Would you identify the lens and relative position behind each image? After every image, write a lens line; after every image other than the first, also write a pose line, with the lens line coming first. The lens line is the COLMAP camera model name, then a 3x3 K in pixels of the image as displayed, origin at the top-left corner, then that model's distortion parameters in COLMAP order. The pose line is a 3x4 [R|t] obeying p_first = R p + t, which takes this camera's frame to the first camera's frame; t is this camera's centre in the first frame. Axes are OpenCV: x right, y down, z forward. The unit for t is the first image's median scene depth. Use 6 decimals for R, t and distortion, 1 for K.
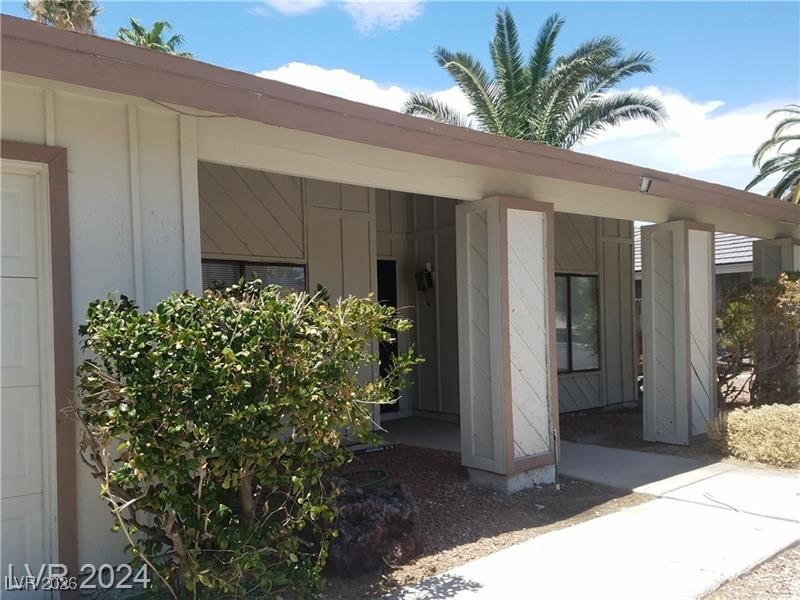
lens RADIAL K [[768.5, 0, 411.1], [0, 768.5, 311.2], [0, 0, 1]] dist [0.522575, -0.967645]
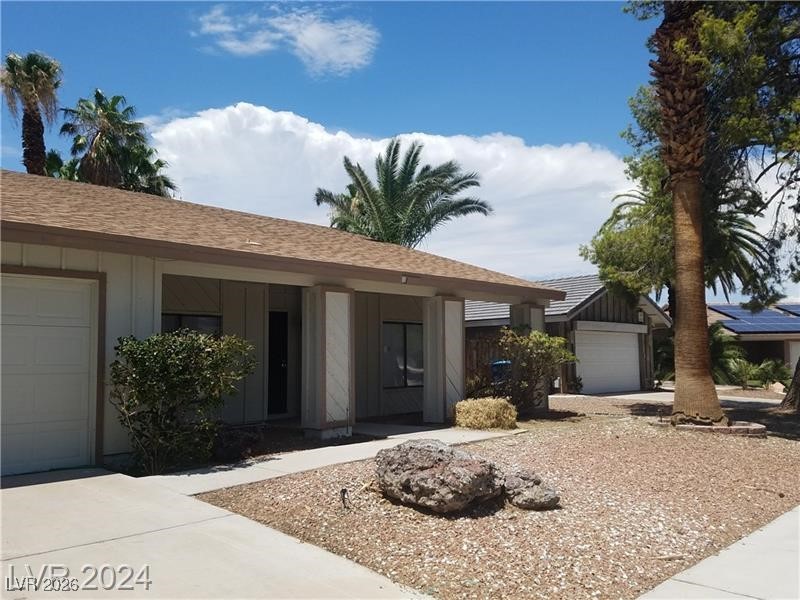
lens RADIAL K [[768.5, 0, 411.1], [0, 768.5, 311.2], [0, 0, 1]] dist [0.522575, -0.967645]
pose [[0.997509, 0.017502, 0.068340, 0.192519], [-0.013974, 0.998562, -0.051759, 0.013990], [-0.069147, 0.050675, 0.996319, -0.885537]]
